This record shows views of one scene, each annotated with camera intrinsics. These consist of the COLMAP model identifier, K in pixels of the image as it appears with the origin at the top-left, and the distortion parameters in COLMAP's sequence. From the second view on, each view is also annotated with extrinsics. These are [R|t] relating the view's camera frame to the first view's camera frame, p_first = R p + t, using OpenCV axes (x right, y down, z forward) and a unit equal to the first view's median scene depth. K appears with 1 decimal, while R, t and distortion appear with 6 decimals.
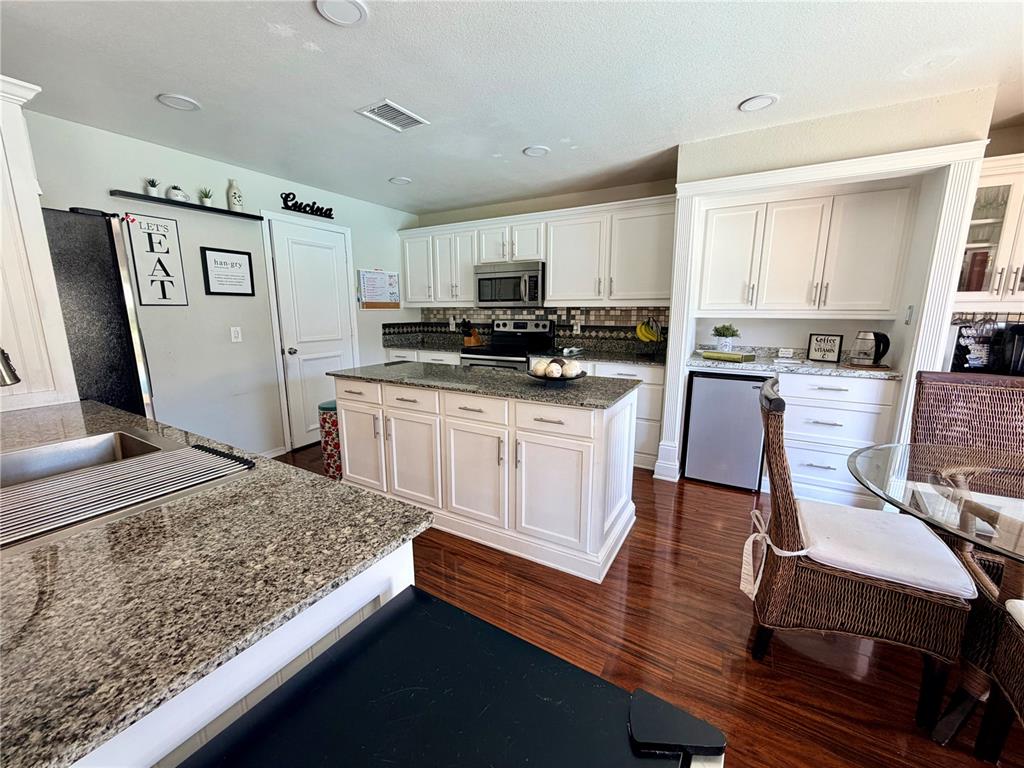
lens RADIAL K [[406.0, 0, 507.7], [0, 406.0, 384.2], [0, 0, 1]] dist [0.000853, -0.000275]
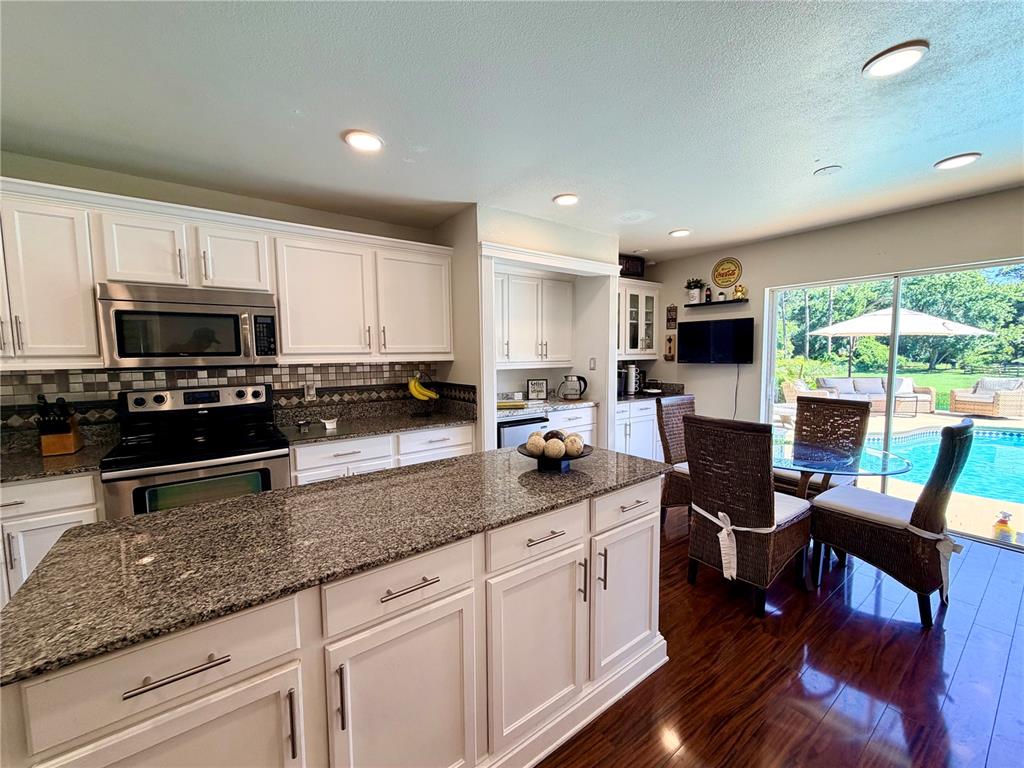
lens RADIAL K [[406.0, 0, 507.7], [0, 406.0, 384.2], [0, 0, 1]] dist [0.000853, -0.000275]
pose [[0.419402, -0.072817, 0.904875, -0.332378], [0.181348, 0.983407, -0.004916, -0.088100], [-0.889503, 0.166160, 0.425648, 0.397491]]
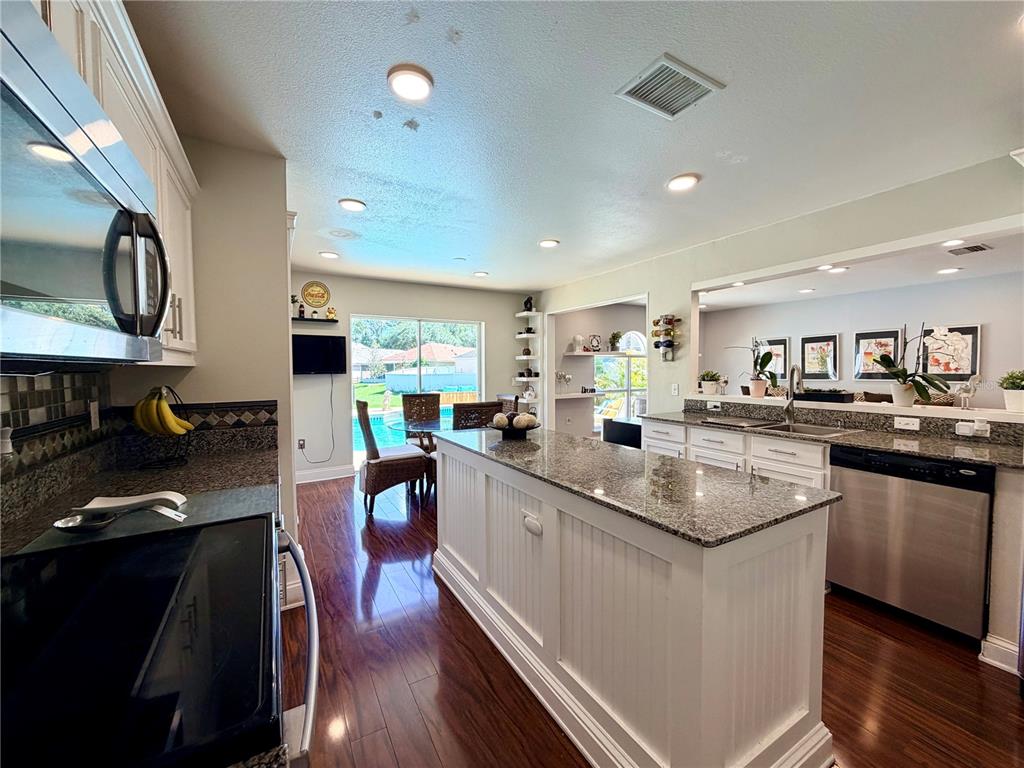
lens RADIAL K [[406.0, 0, 507.7], [0, 406.0, 384.2], [0, 0, 1]] dist [0.000853, -0.000275]
pose [[-0.862648, -0.015222, 0.505575, -0.227479], [0.101643, 0.973940, 0.202753, -0.196748], [-0.495486, 0.226293, -0.838621, 1.048148]]
